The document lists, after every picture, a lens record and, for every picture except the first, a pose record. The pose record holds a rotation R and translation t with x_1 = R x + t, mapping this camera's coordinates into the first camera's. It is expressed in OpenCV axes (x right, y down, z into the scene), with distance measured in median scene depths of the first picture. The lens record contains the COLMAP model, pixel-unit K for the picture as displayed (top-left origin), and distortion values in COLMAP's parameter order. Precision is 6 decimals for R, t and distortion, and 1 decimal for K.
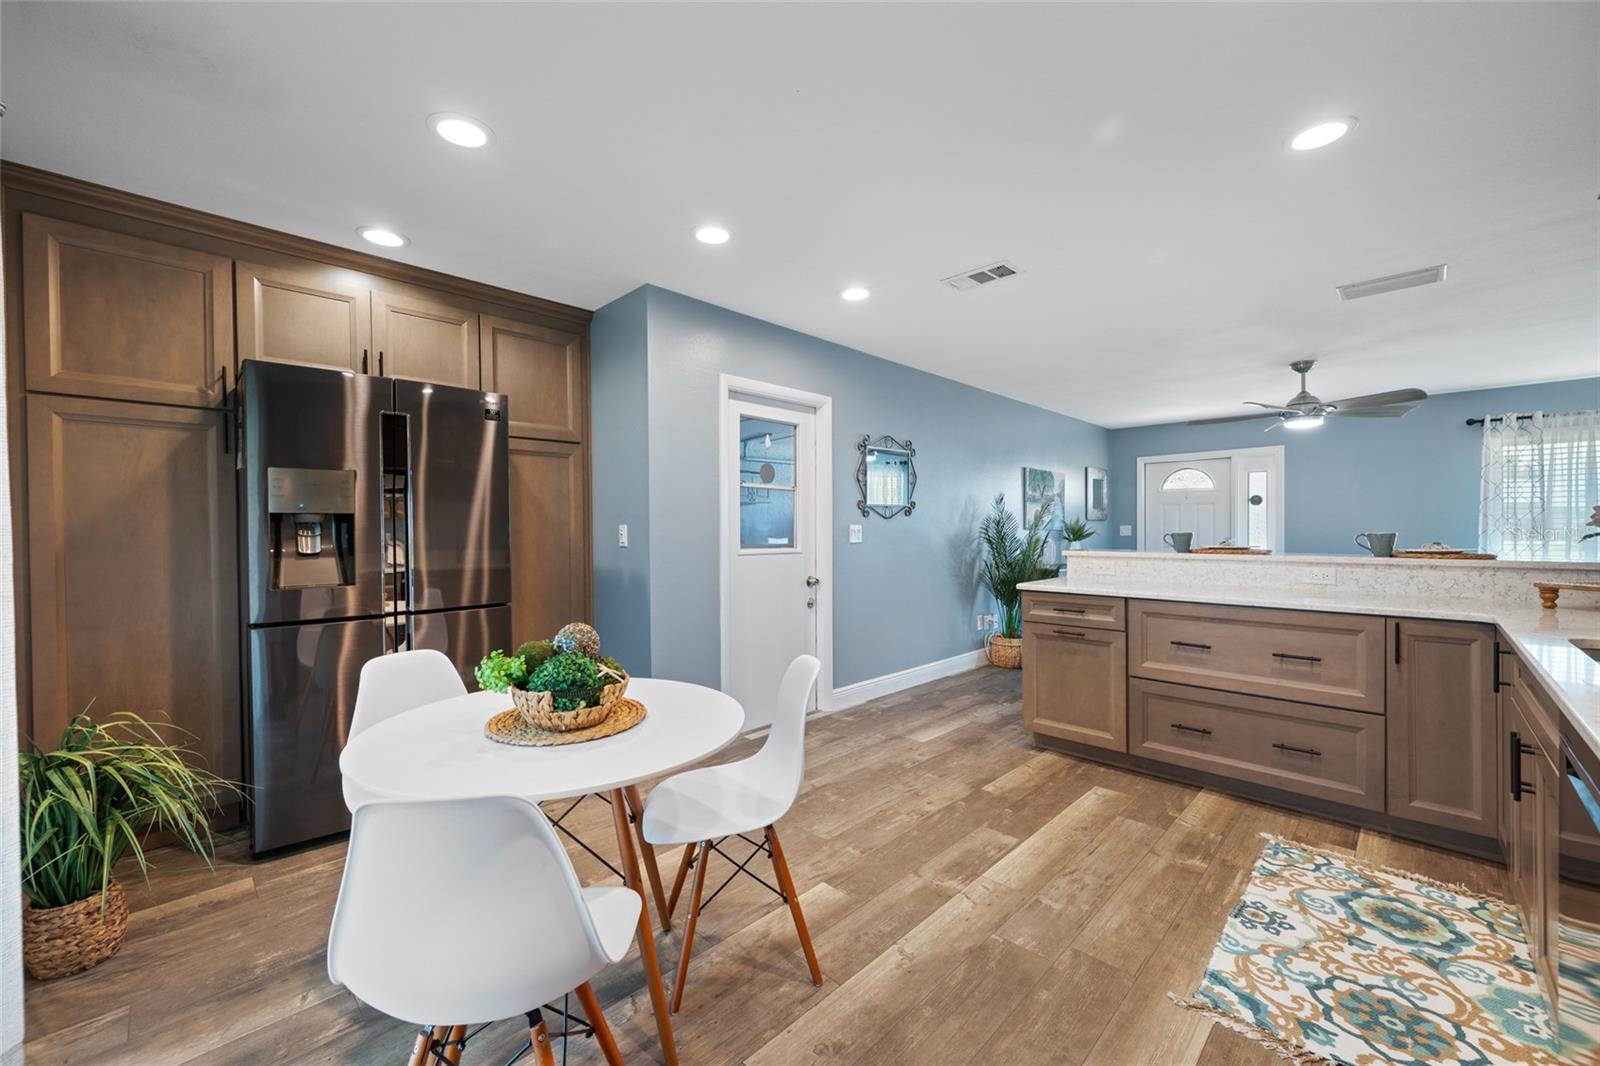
lens RADIAL K [[633.3, 0, 799.4], [0, 633.3, 545.8], [0, 0, 1]] dist [-0.005744, 0.001822]
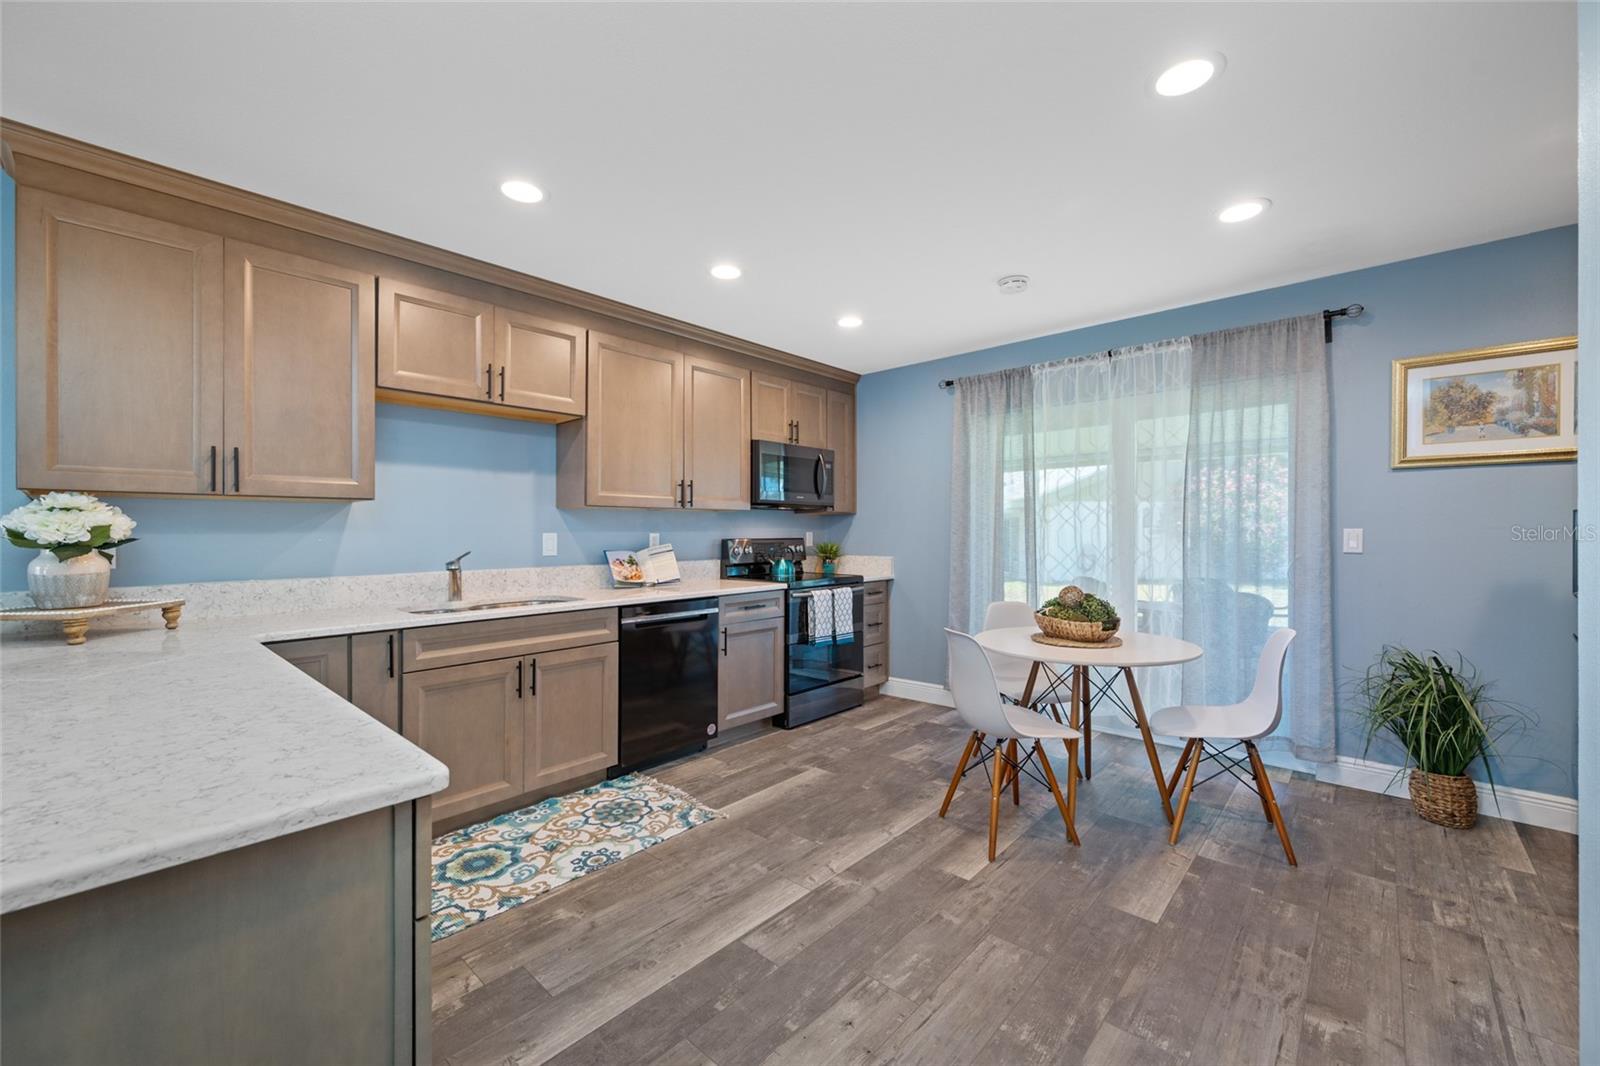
lens RADIAL K [[633.3, 0, 799.0], [0, 633.3, 527.7], [0, 0, 1]] dist [-0.005744, 0.001822]
pose [[-0.999371, 0.008034, -0.034542, 0.297144], [0.007310, 0.999752, 0.021054, -0.054631], [0.034703, 0.020788, -0.999181, 1.739452]]
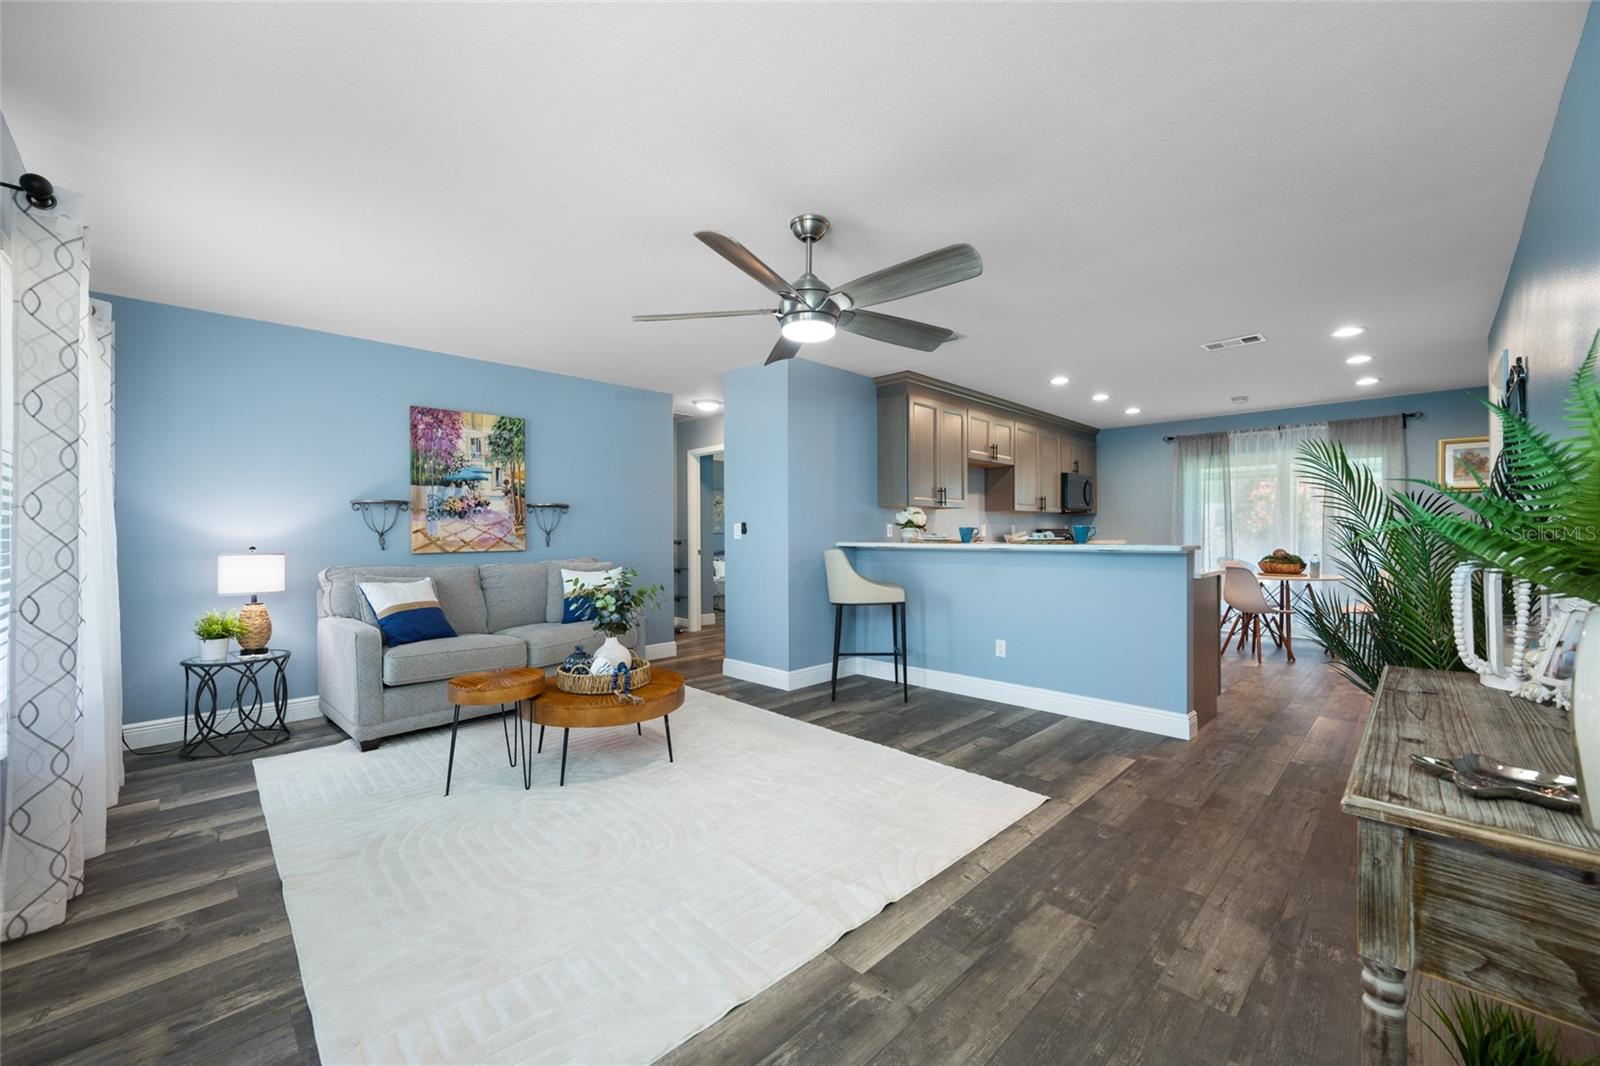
lens RADIAL K [[633.3, 0, 795.8], [0, 633.3, 525.1], [0, 0, 1]] dist [-0.005744, 0.001822]
pose [[-0.999889, 0.007343, 0.012967, 1.568080], [0.007557, 0.999834, 0.016554, -0.065477], [-0.012844, 0.016650, -0.999779, 3.036904]]
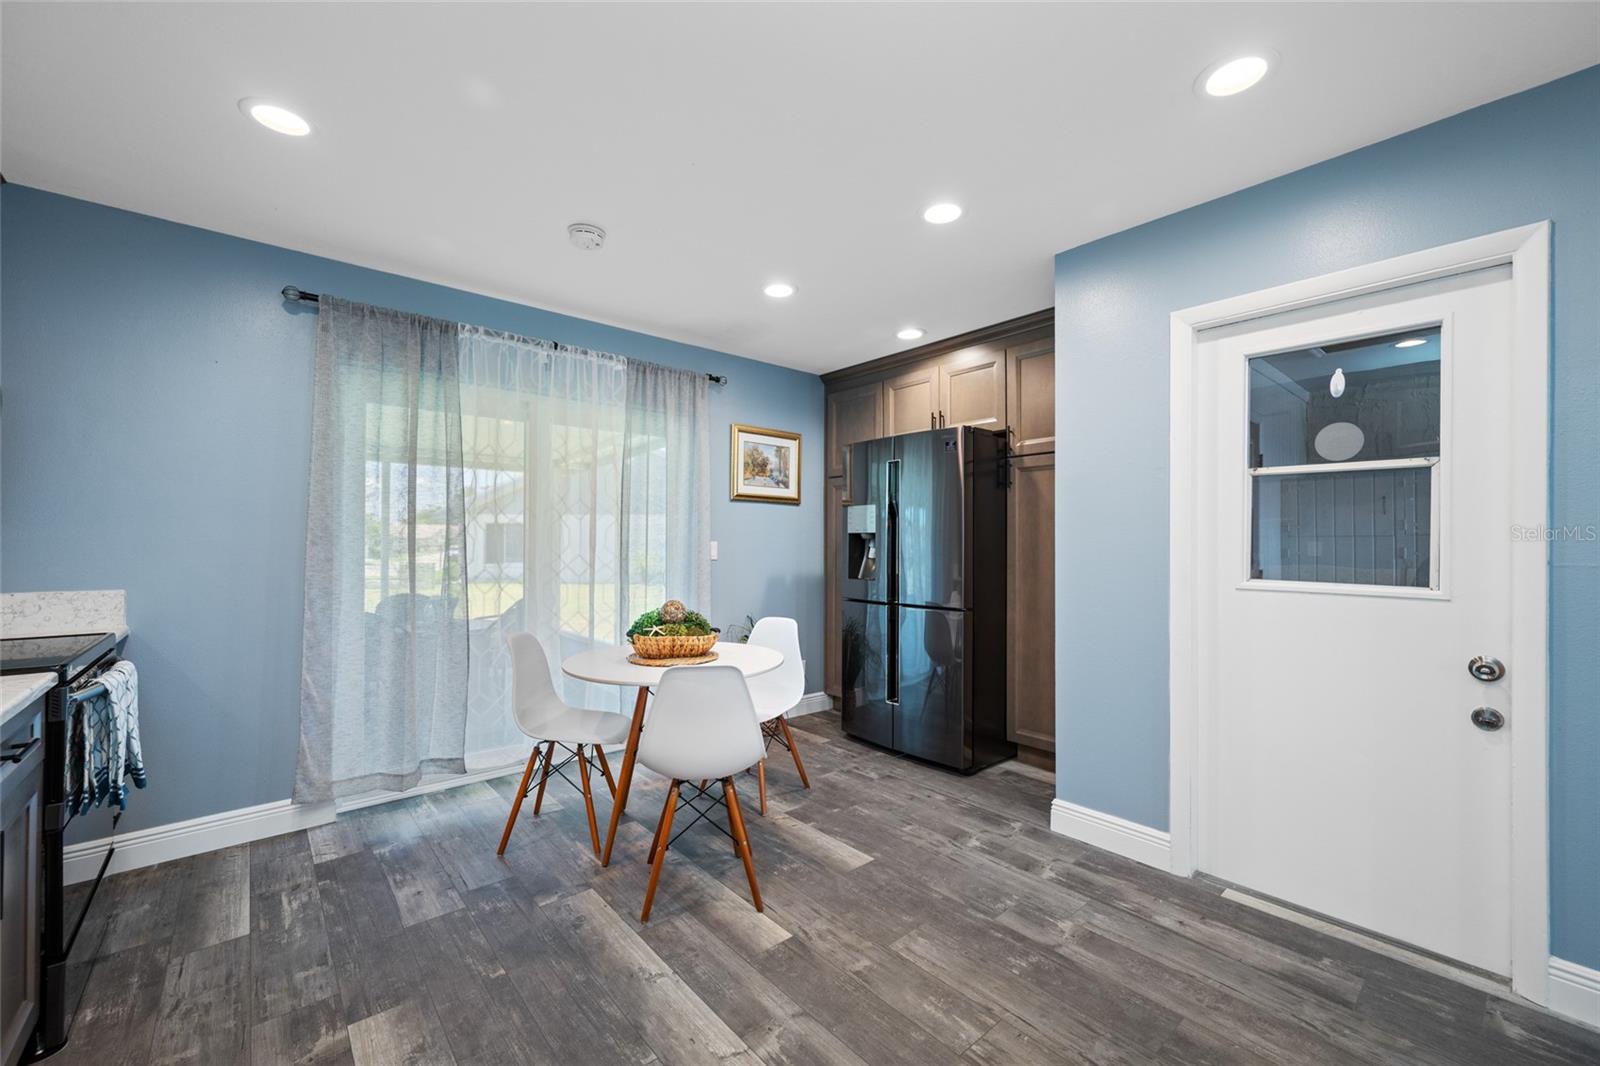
lens RADIAL K [[633.3, 0, 805.8], [0, 633.3, 555.7], [0, 0, 1]] dist [-0.005744, 0.001822]
pose [[-0.075592, 0.025235, -0.996819, 0.811537], [-0.032785, 0.999076, 0.027778, -0.038262], [0.996600, 0.034780, -0.074695, 0.927280]]
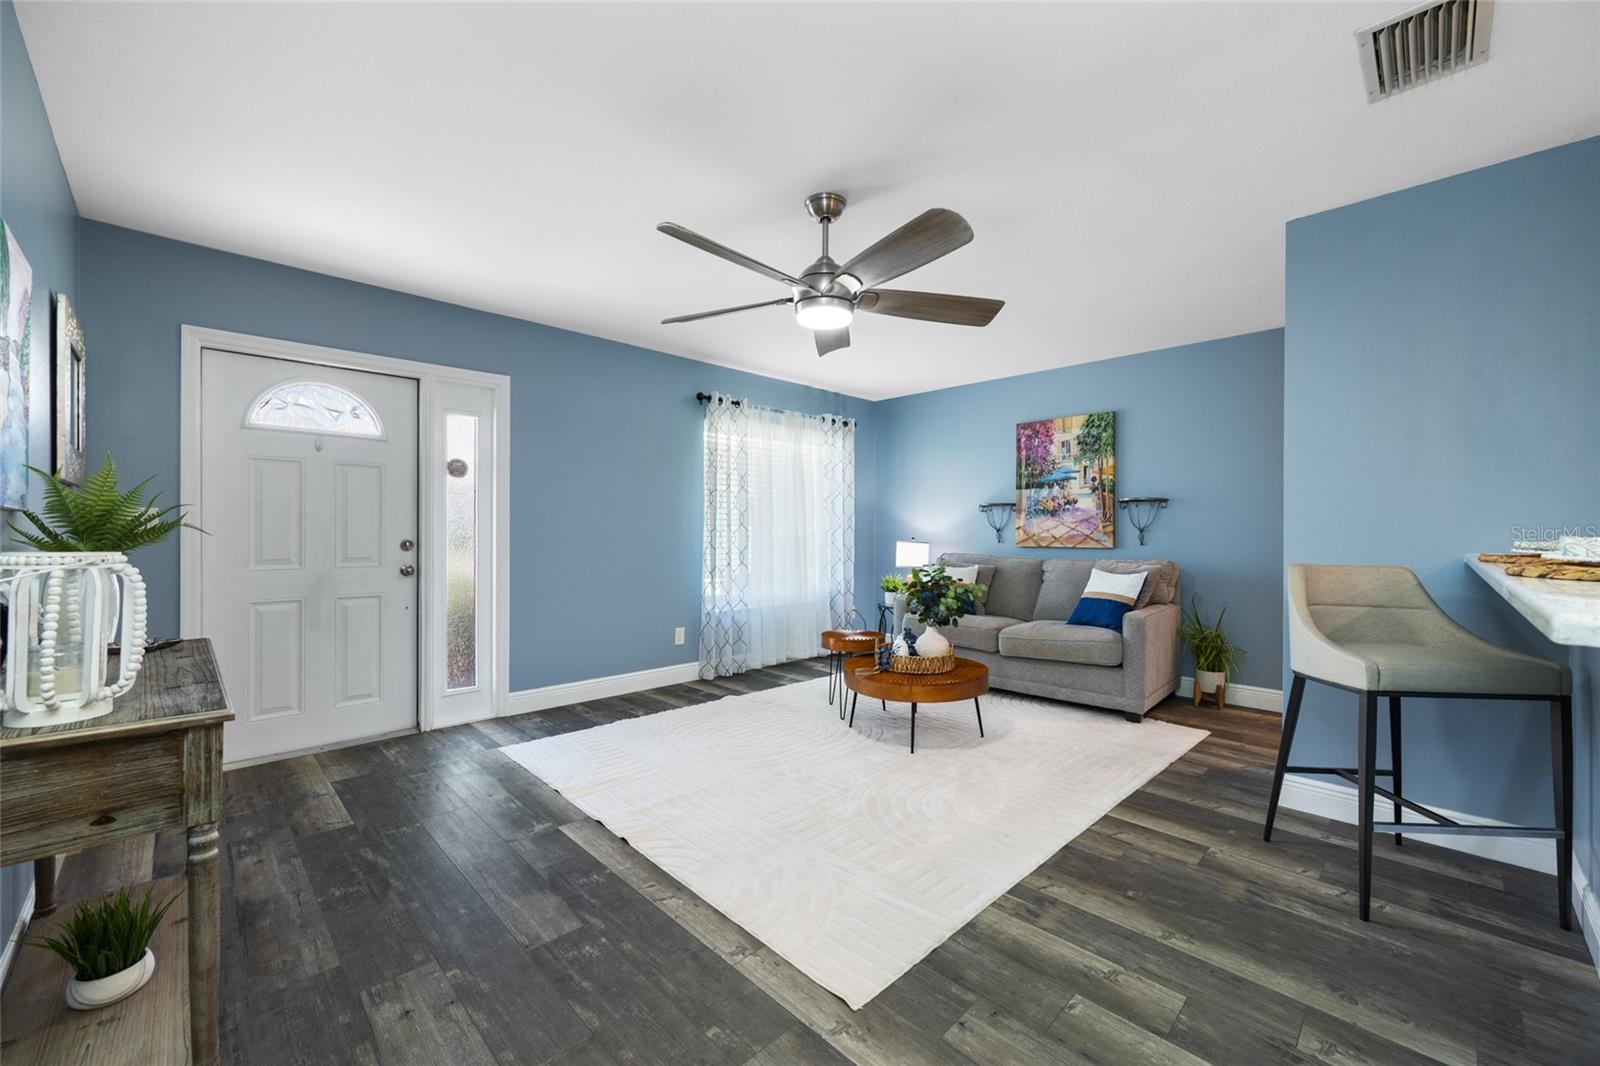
lens RADIAL K [[633.3, 0, 807.0], [0, 633.3, 524.0], [0, 0, 1]] dist [-0.005744, 0.001822]
pose [[0.010847, 0.009634, 0.999895, 0.518686], [0.023320, 0.999679, -0.009885, -0.035234], [-0.999669, 0.023425, 0.010619, 1.962364]]
